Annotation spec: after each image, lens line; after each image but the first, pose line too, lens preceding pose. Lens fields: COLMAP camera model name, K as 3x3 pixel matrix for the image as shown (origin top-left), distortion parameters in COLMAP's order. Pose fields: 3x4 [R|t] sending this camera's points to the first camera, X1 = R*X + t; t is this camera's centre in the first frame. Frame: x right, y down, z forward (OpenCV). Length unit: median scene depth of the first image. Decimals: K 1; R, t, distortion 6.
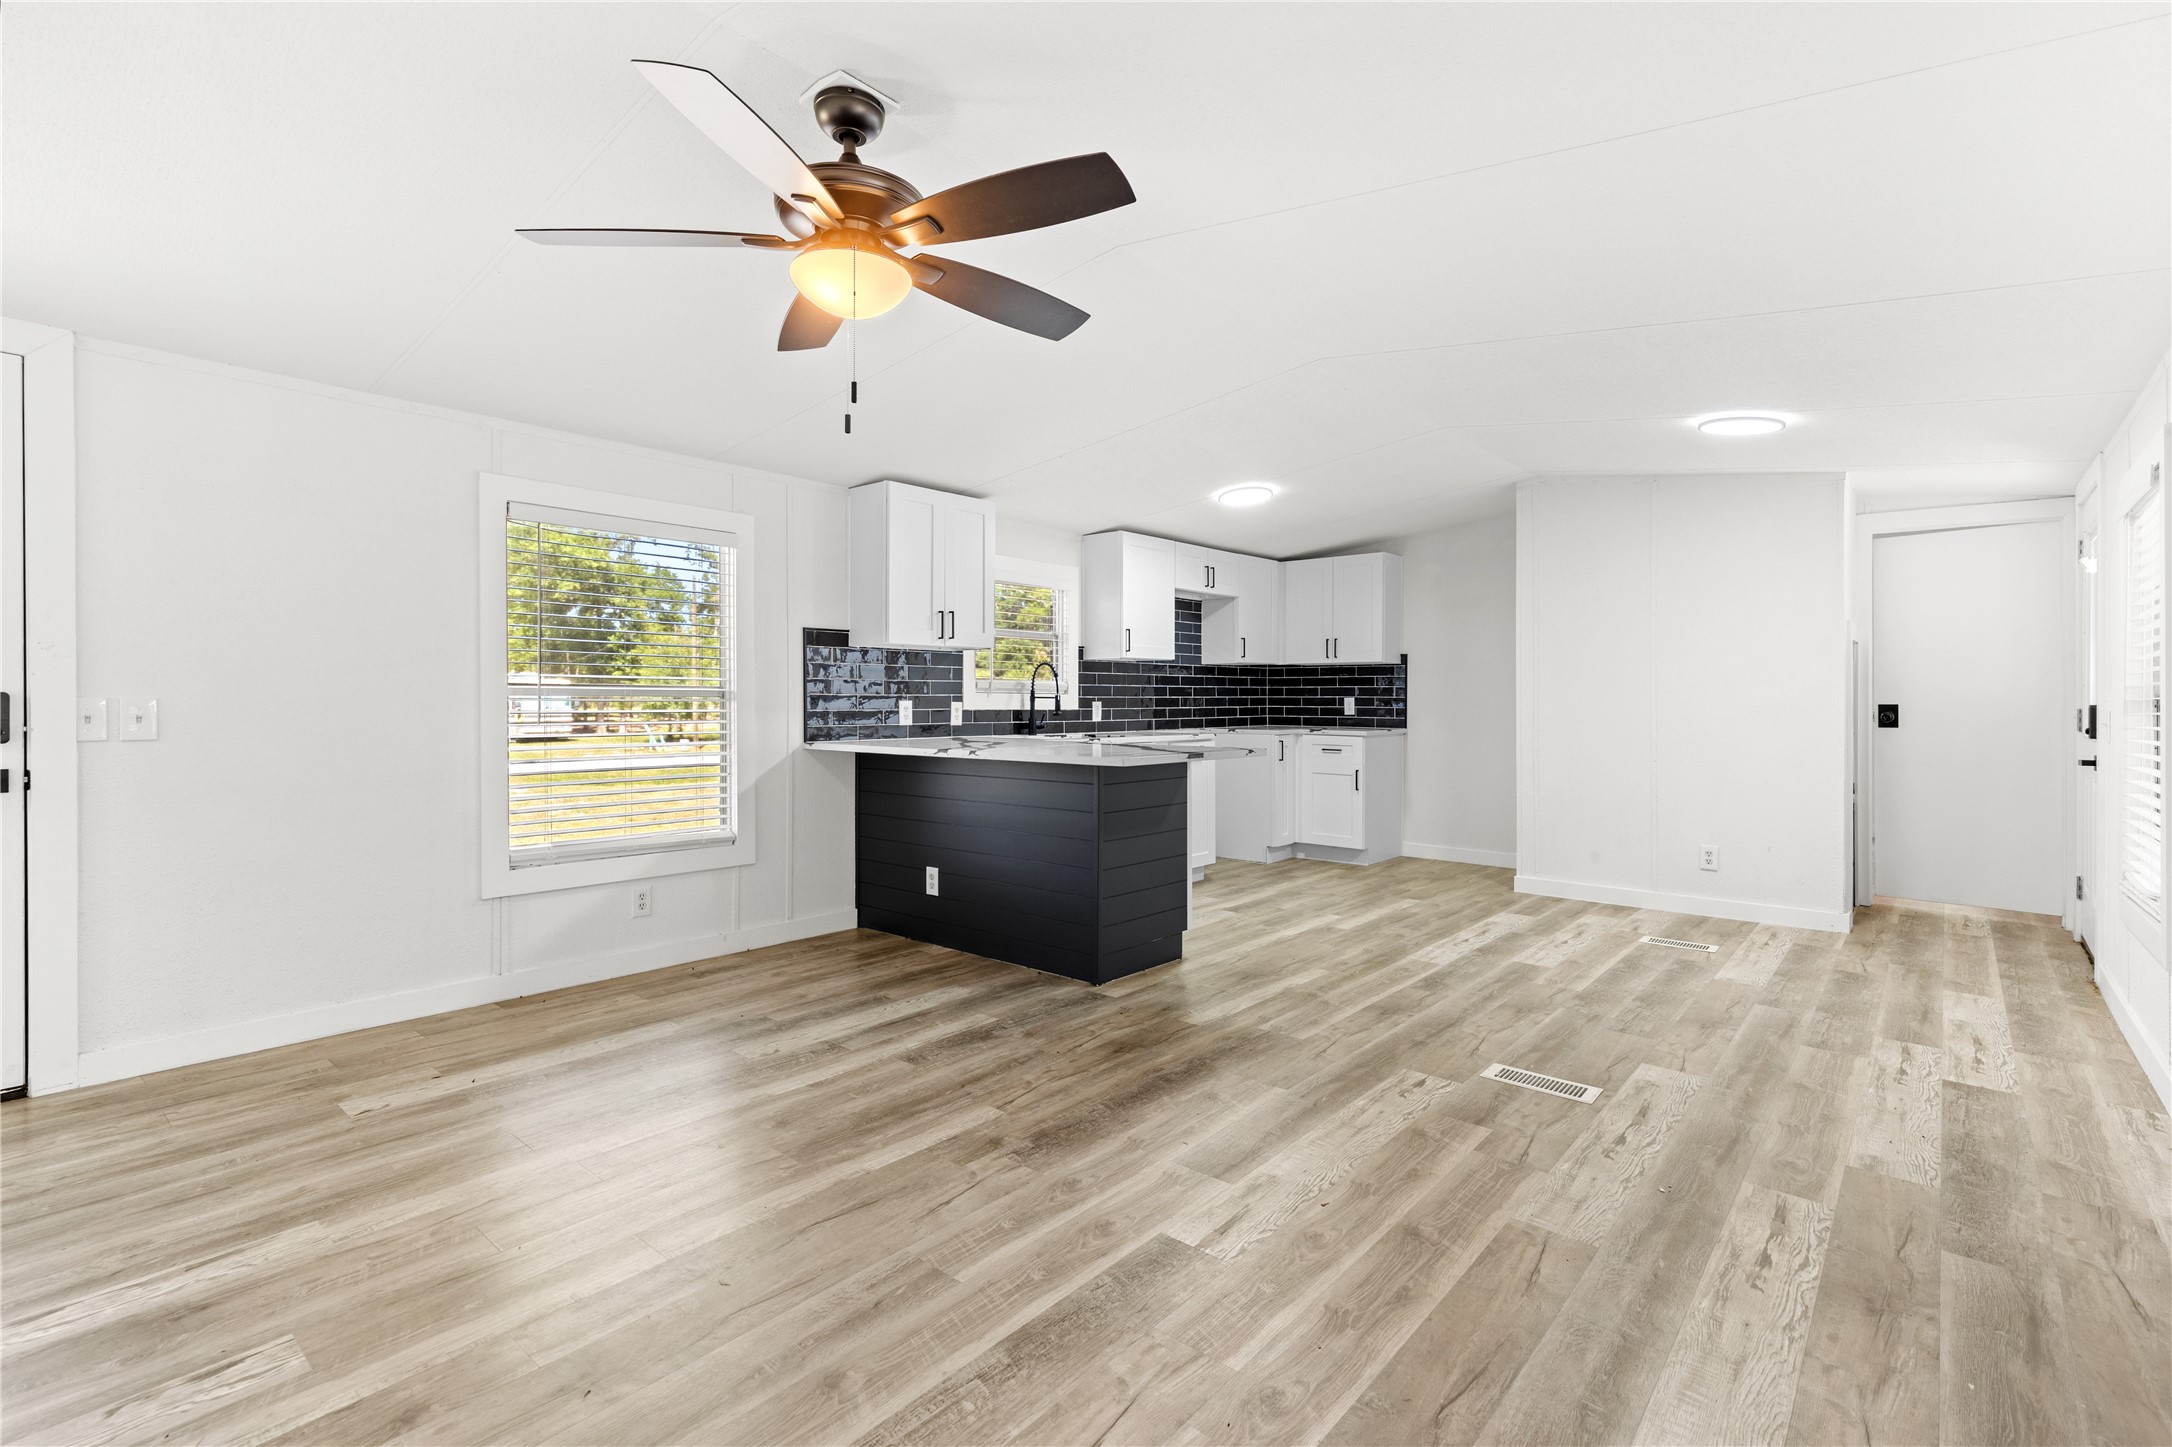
lens RADIAL K [[984.4, 0, 1098.5], [0, 984.4, 717.8], [0, 0, 1]] dist [0.003361, -0.000399]
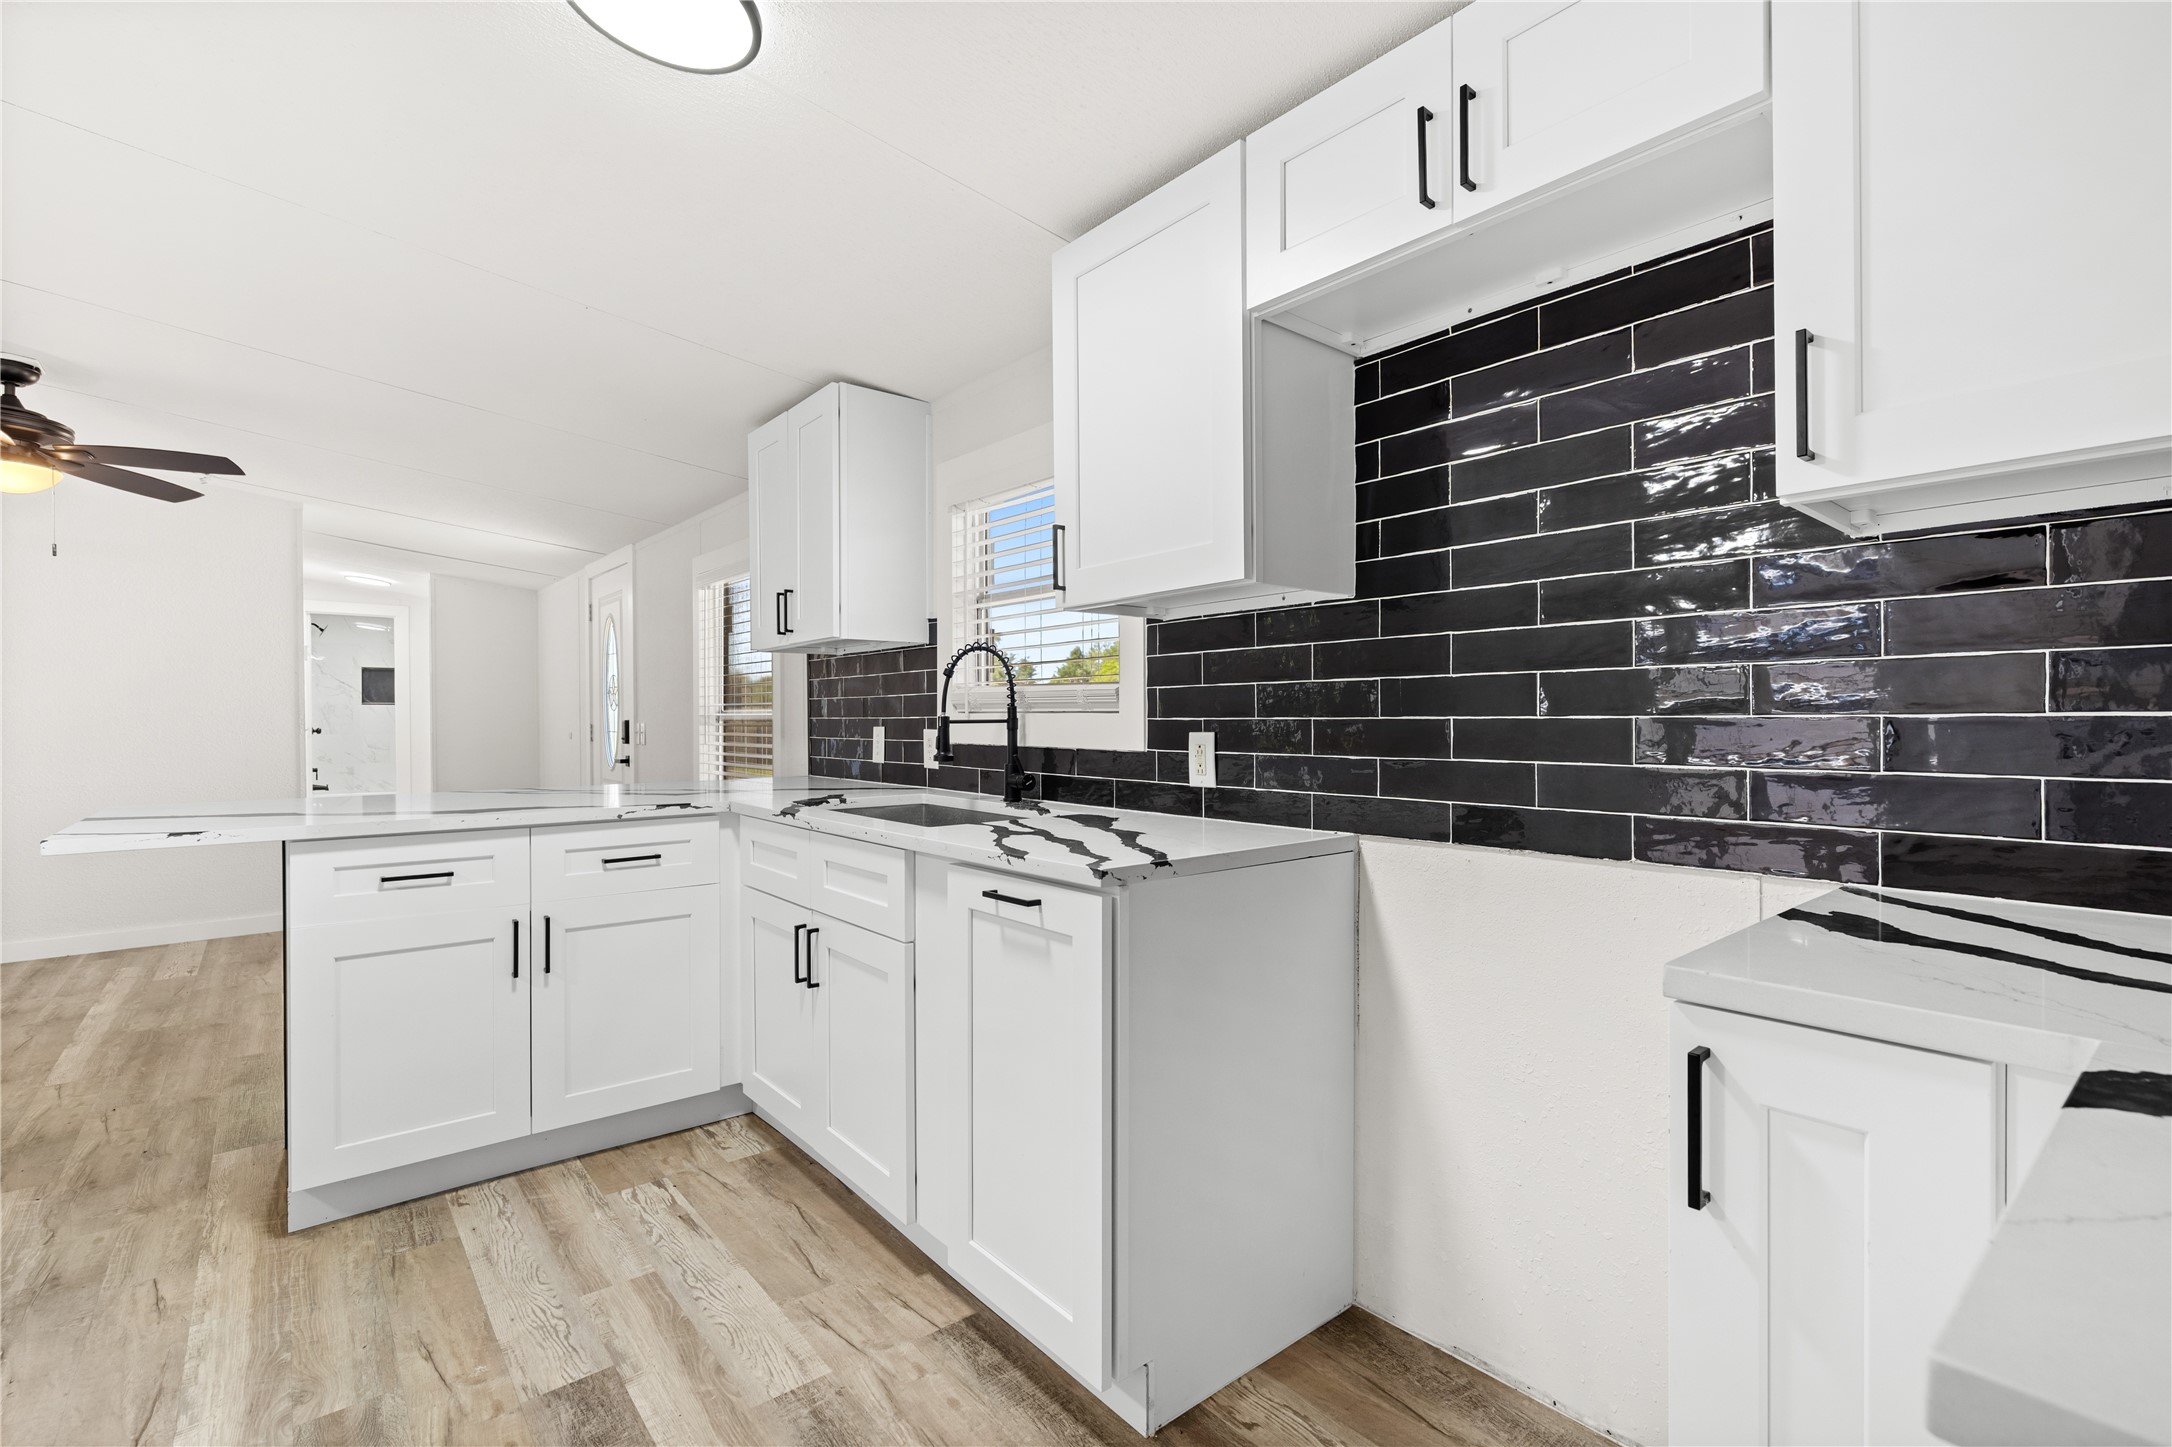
lens RADIAL K [[975.1, 0, 1086.0], [0, 975.1, 723.5], [0, 0, 1]] dist [0.011616, -0.001261]
pose [[-0.168821, 0.006643, -0.985624, 0.355220], [-0.014167, 0.999858, 0.009166, -0.022285], [0.985545, 0.015511, -0.168703, 1.017754]]
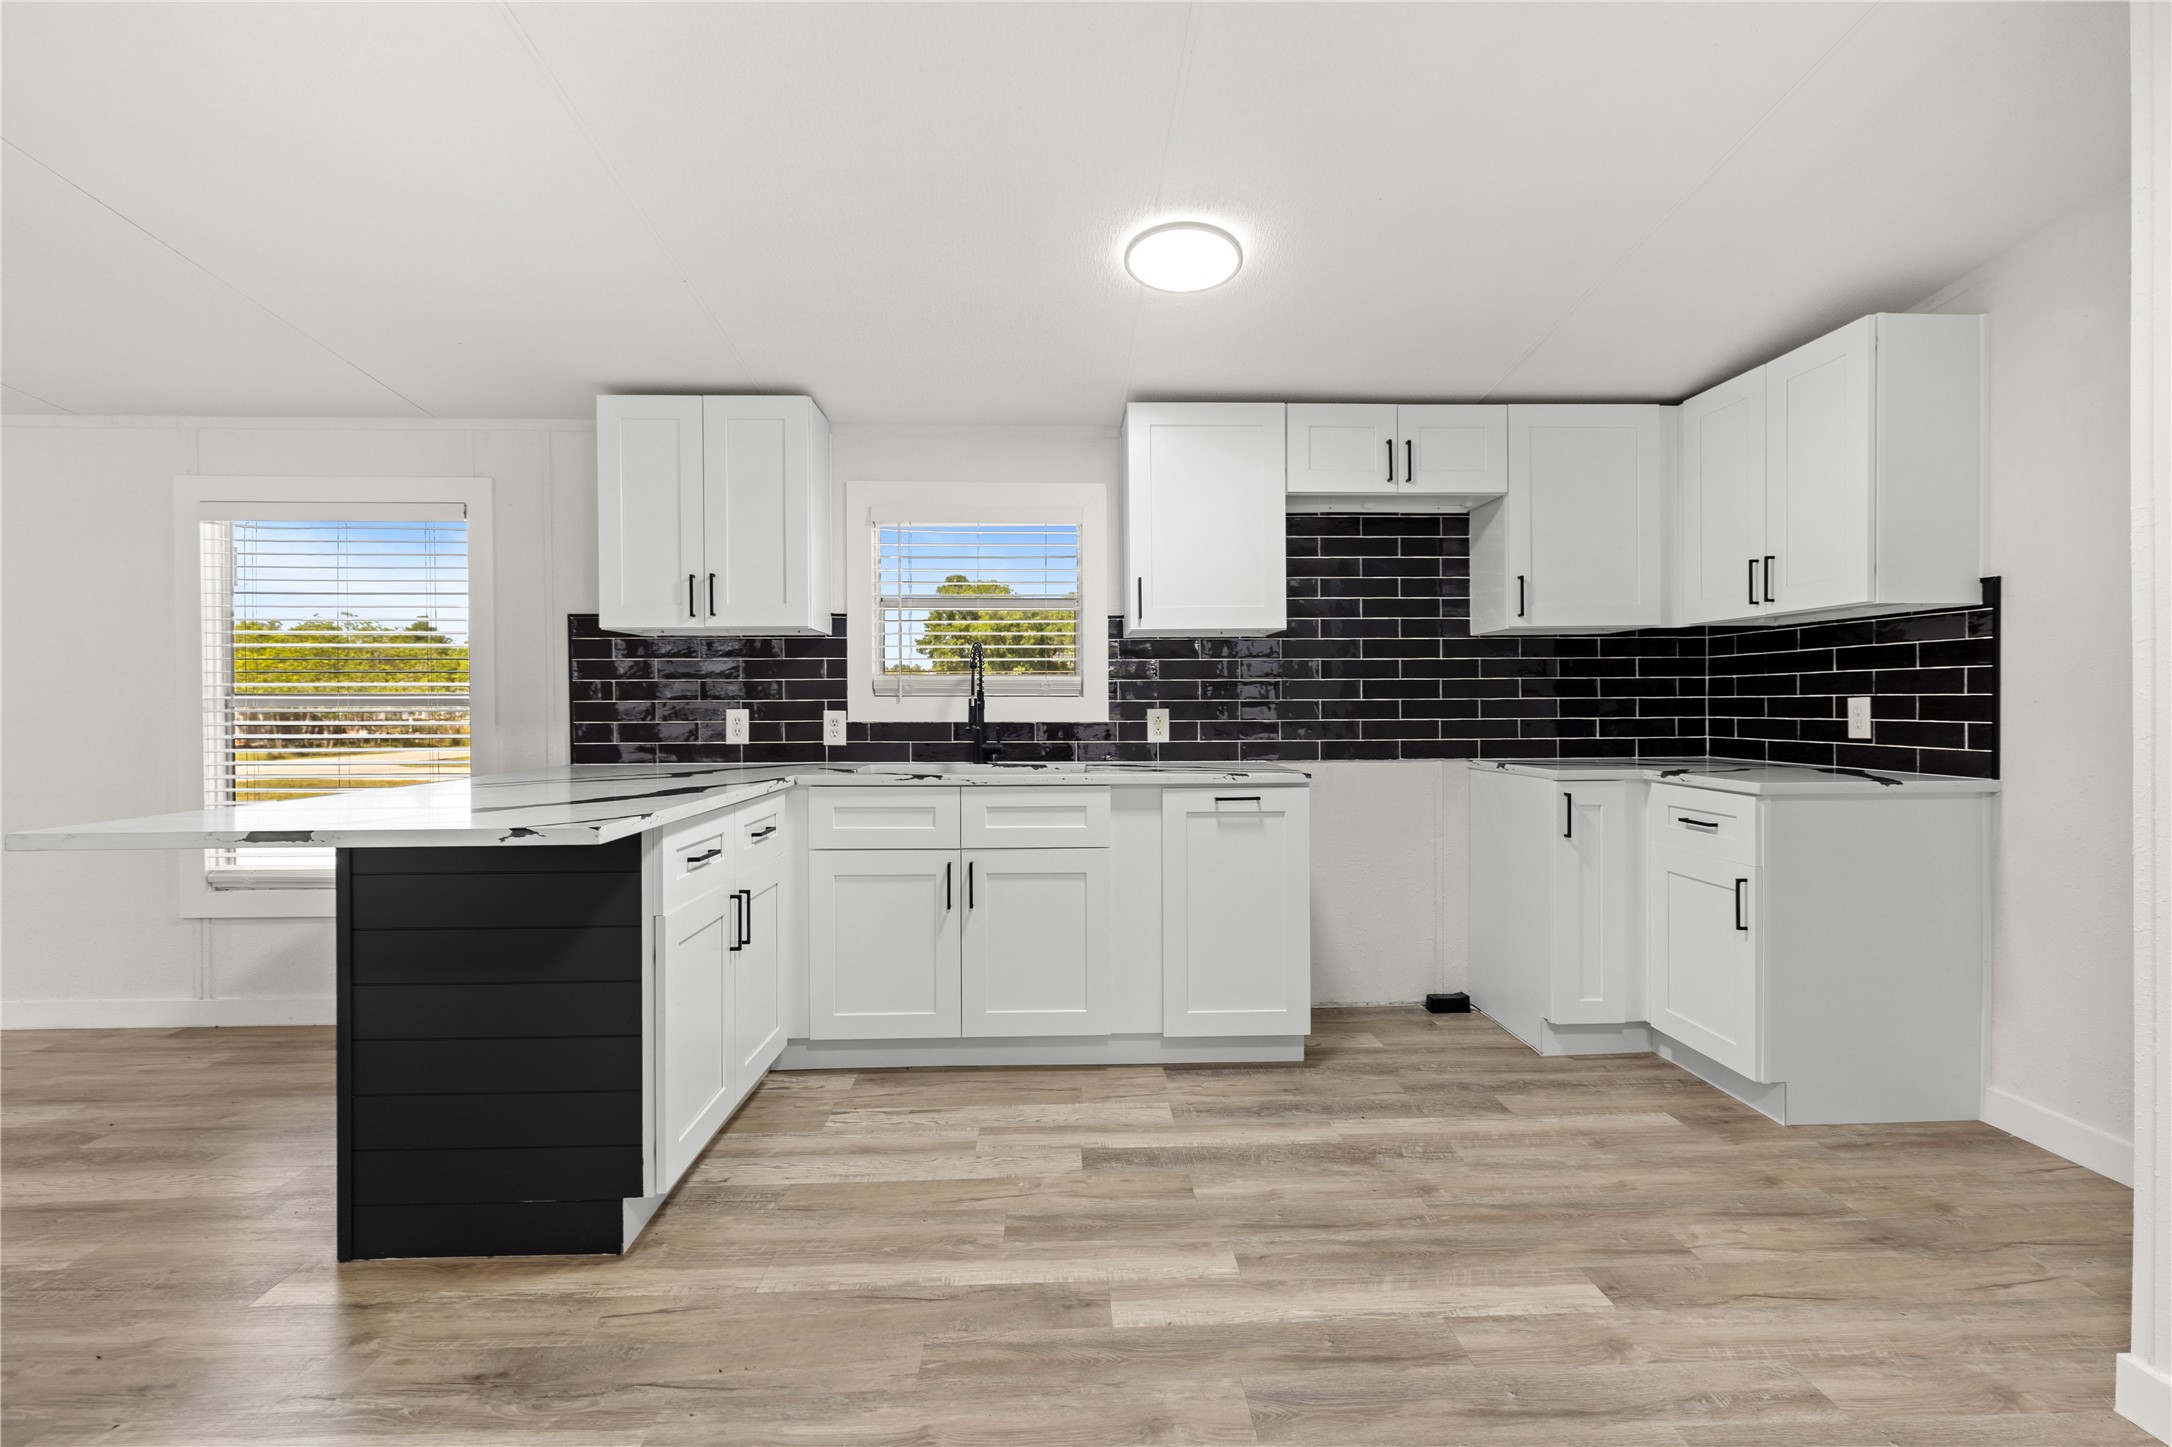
lens RADIAL K [[984.4, 0, 1098.5], [0, 984.4, 717.8], [0, 0, 1]] dist [0.003361, -0.000399]
pose [[0.684748, 0.005045, -0.728762, 0.399299], [-0.008563, 0.999963, -0.001123, -0.010146], [0.728729, 0.007010, 0.684766, 0.574317]]
